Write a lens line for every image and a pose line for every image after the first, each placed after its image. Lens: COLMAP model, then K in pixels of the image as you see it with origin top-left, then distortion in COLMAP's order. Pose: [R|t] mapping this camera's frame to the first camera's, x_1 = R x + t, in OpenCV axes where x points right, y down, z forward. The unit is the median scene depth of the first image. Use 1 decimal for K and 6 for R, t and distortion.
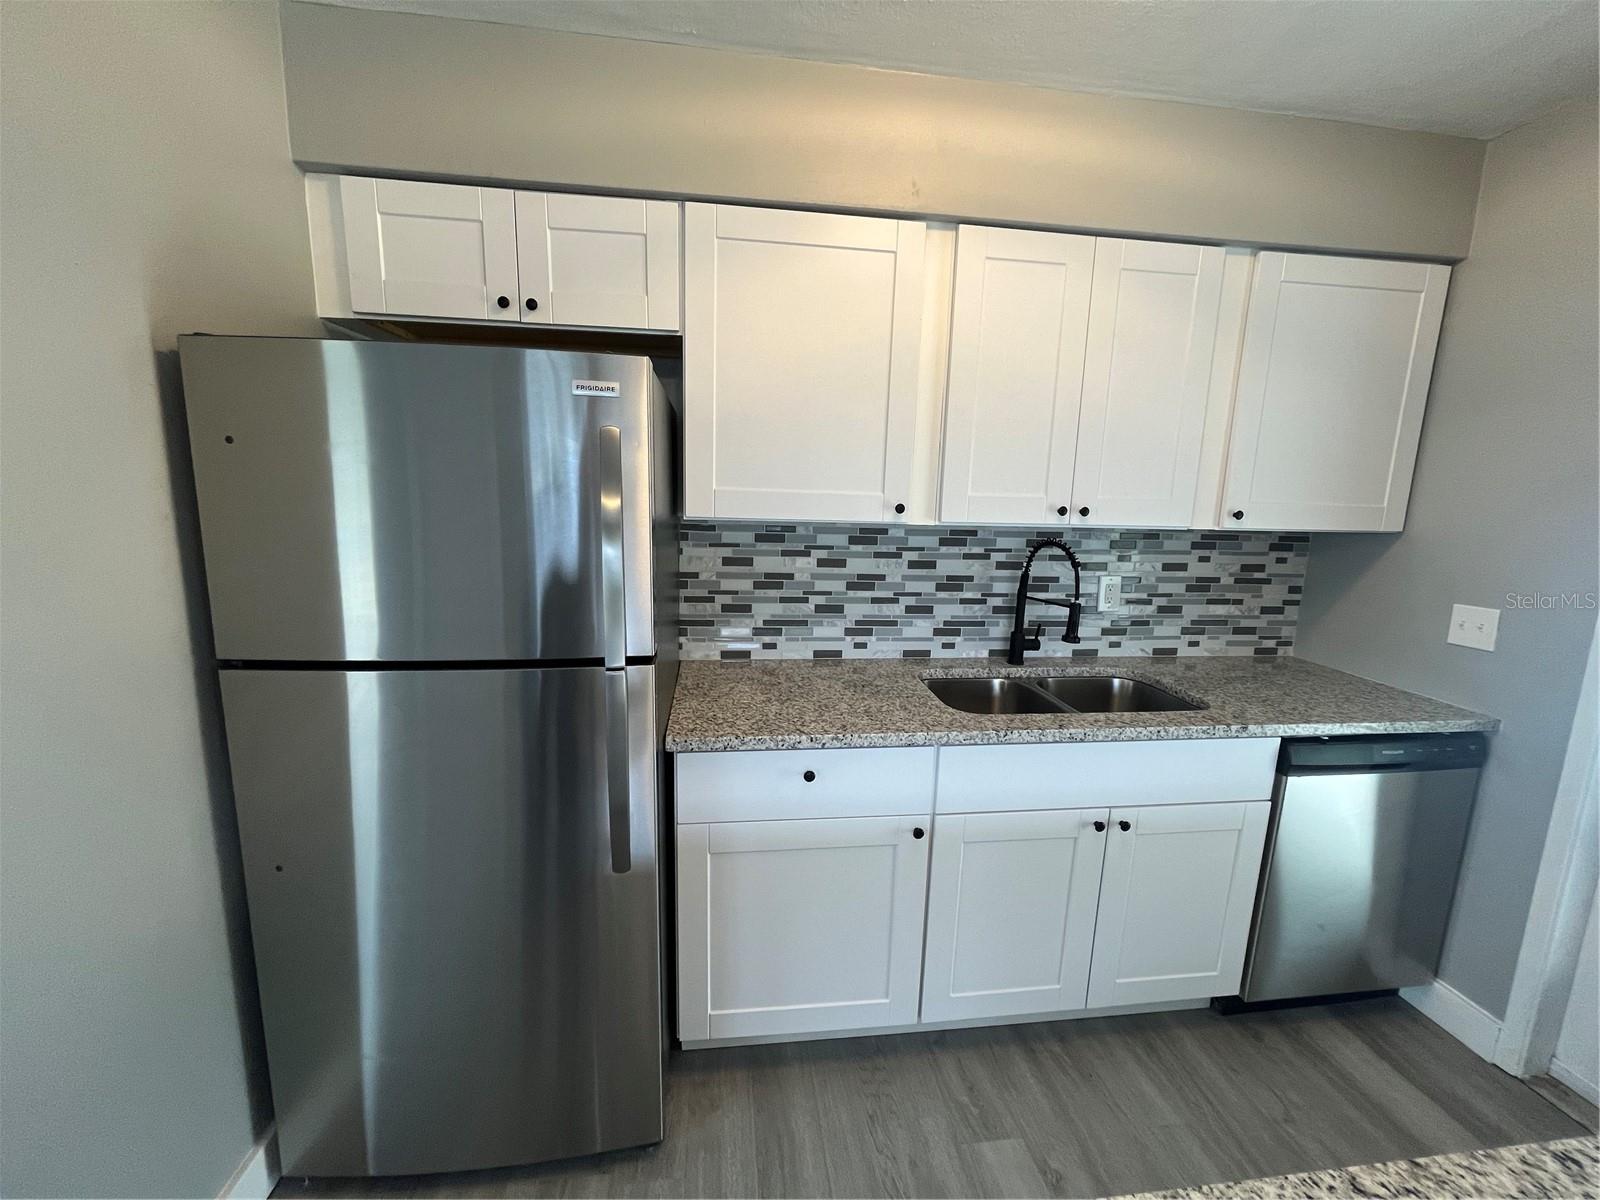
lens RADIAL K [[646.1, 0, 801.4], [0, 646.1, 604.6], [0, 0, 1]] dist [-0.003444, 0.000633]
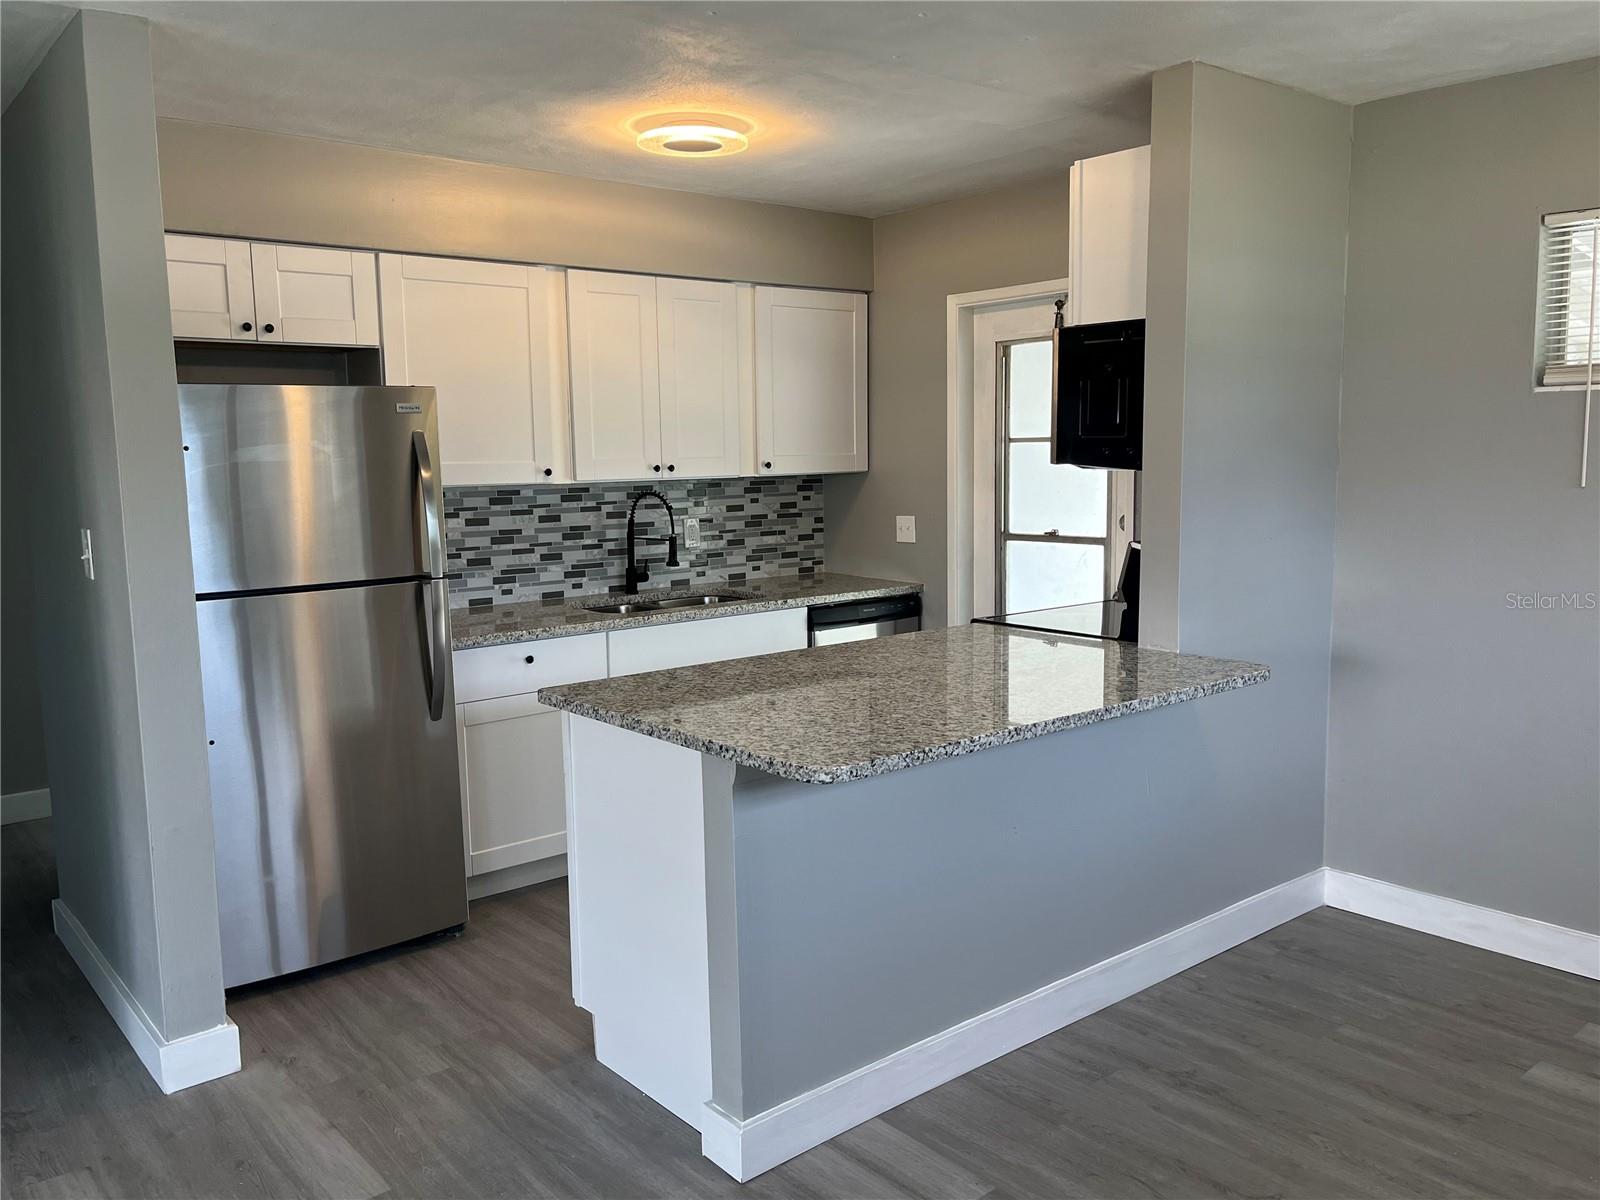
lens RADIAL K [[1243.5, 0, 790.3], [0, 1243.5, 607.5], [0, 0, 1]] dist [0.049197, -0.037694]
pose [[0.846124, -0.108213, 0.521886, -0.657110], [0.127495, 0.991839, -0.001048, 0.159996], [-0.517513, 0.067425, 0.853015, -1.183289]]
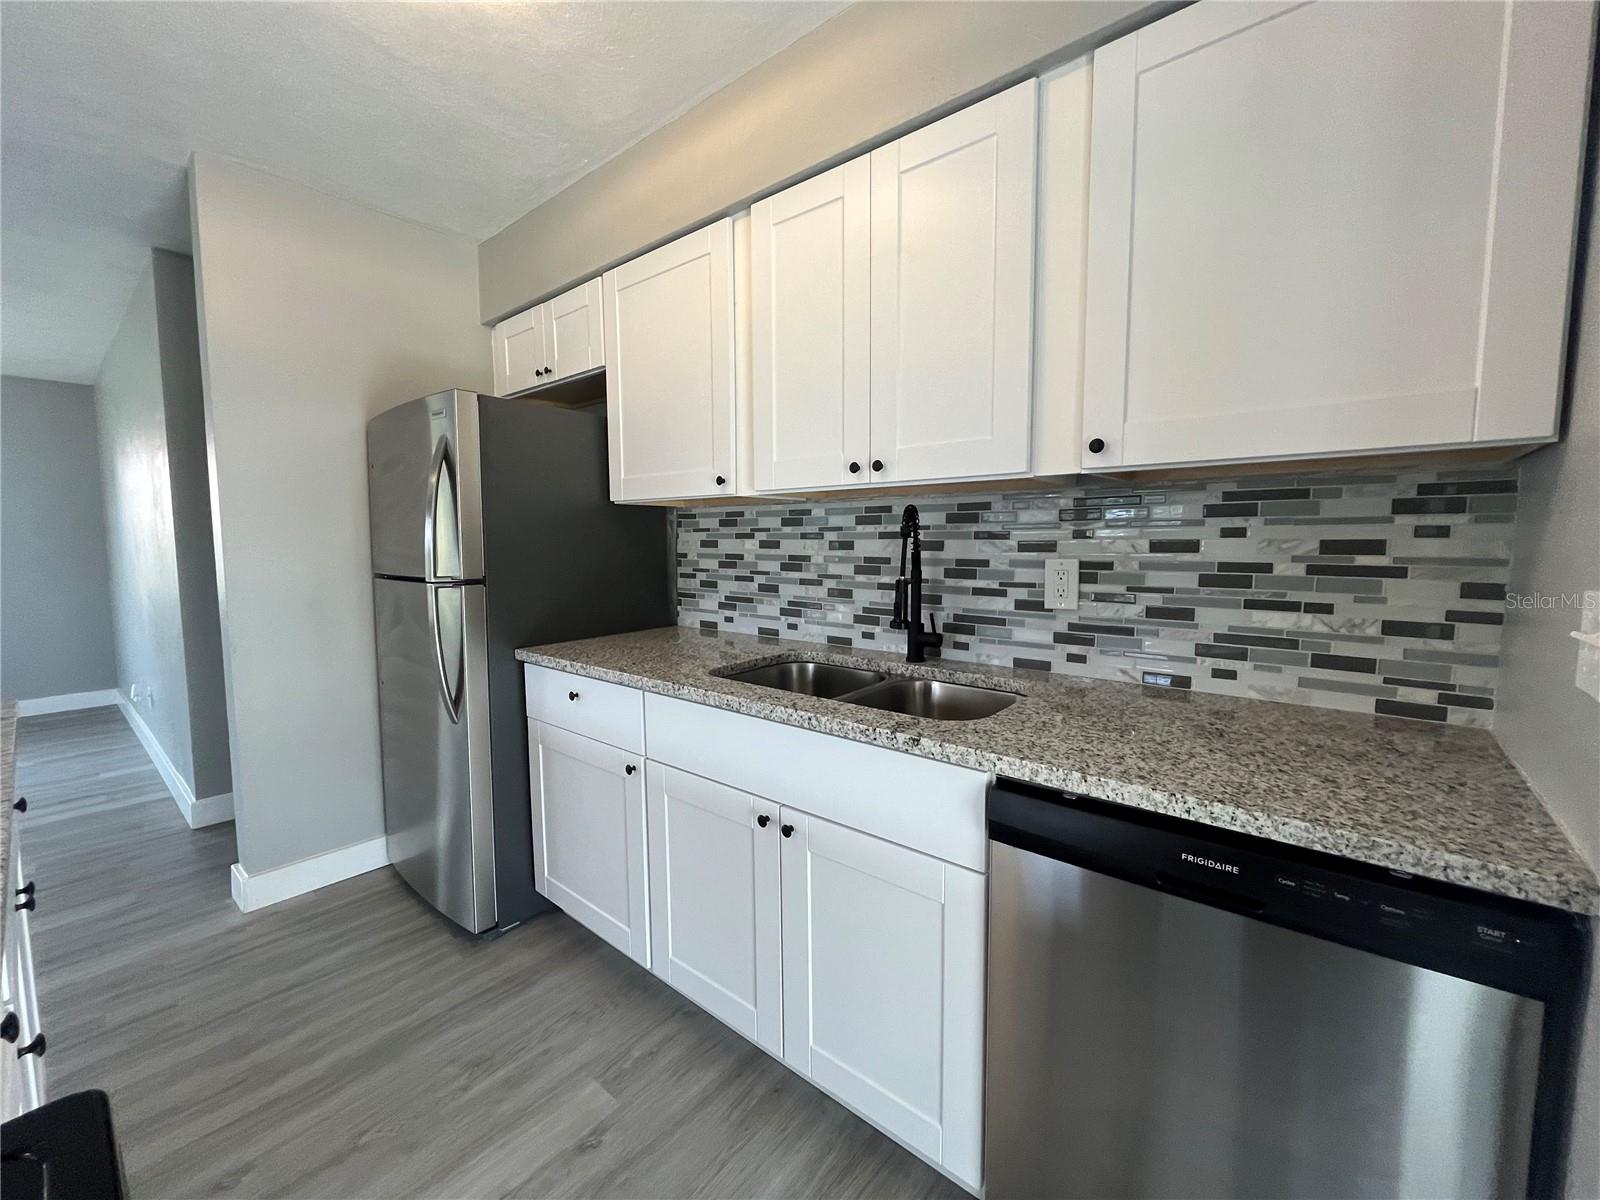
lens RADIAL K [[646.1, 0, 797.7], [0, 646.1, 596.2], [0, 0, 1]] dist [-0.003444, 0.000633]
pose [[0.679523, 0.037106, -0.732715, 0.843777], [-0.103714, 0.993549, -0.045870, 0.062482], [0.726286, 0.107162, 0.678988, 0.320423]]
